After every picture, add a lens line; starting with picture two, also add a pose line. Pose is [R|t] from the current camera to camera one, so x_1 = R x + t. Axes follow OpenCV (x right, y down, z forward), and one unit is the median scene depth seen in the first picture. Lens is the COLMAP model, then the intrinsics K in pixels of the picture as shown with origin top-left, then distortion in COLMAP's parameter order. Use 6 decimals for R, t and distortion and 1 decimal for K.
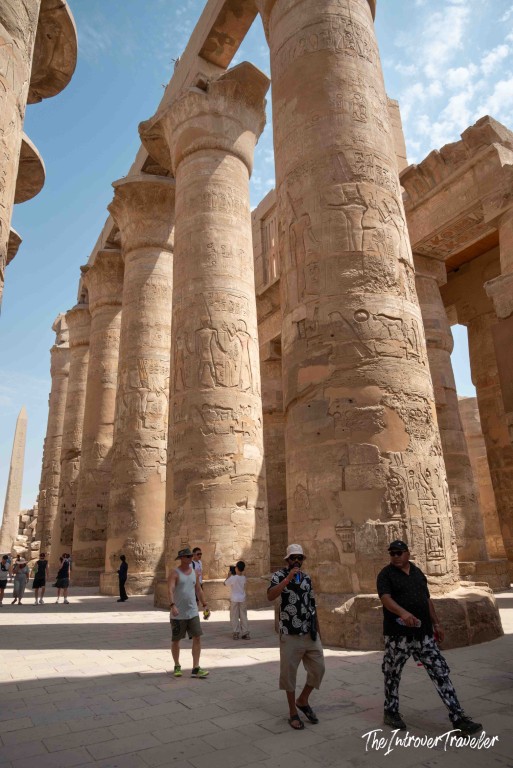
lens RADIAL K [[514.5, 0, 256.5], [0, 514.5, 384.0], [0, 0, 1]] dist [-0.008529, -0.000940]
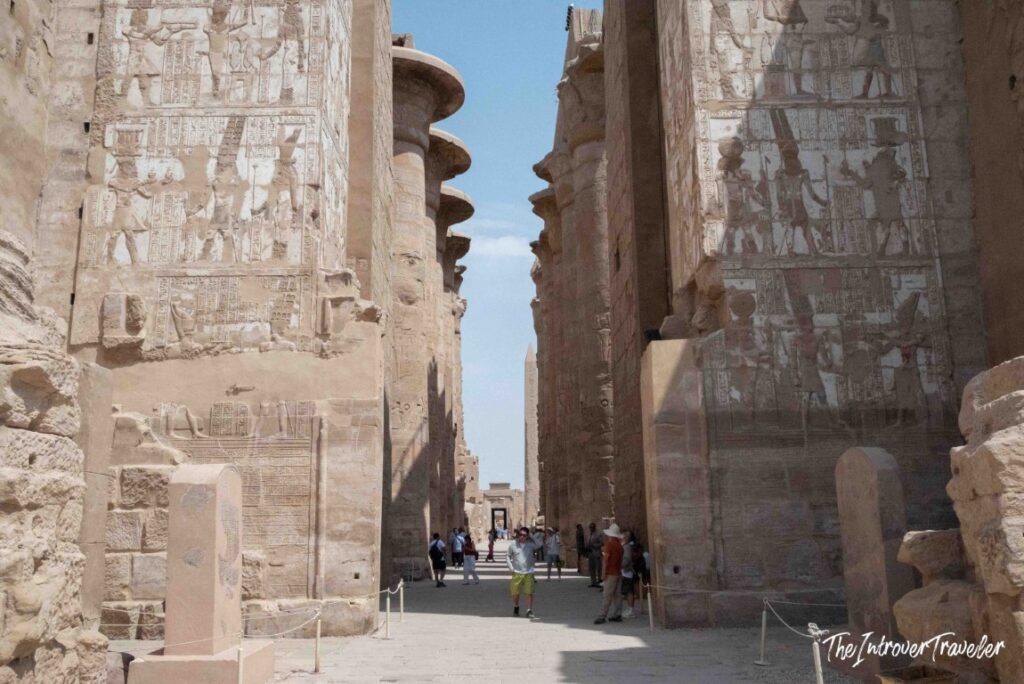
lens RADIAL K [[928.3, 0, 511.8], [0, 928.3, 348.4], [0, 0, 1]] dist [-0.001603, 0.001119]
pose [[0.876970, -0.084389, -0.473077, 1.538675], [0.144705, 0.985140, 0.092515, -0.699812], [0.458240, -0.149589, 0.876150, -2.033918]]
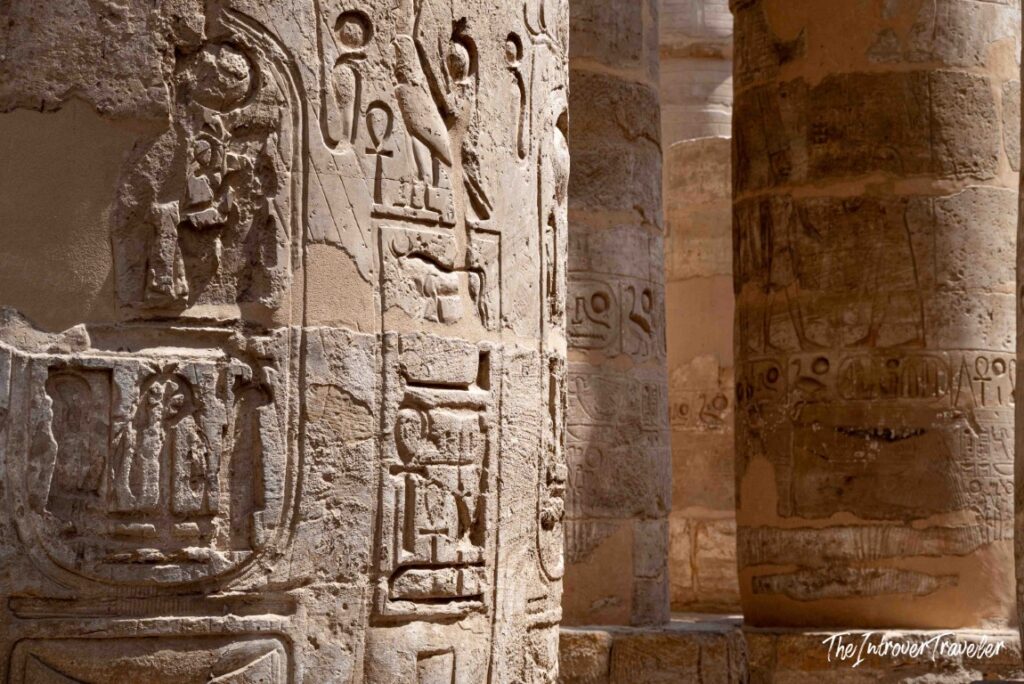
lens RADIAL K [[2390.4, 0, 512.0], [0, 2390.4, 342.0], [0, 0, 1]] dist [-0.025771, 0.269758]
pose [[0.933893, 0.073933, 0.349825, 0.112921], [-0.150159, 0.969025, 0.196070, 0.115271], [-0.324494, -0.235637, 0.916067, 0.346090]]
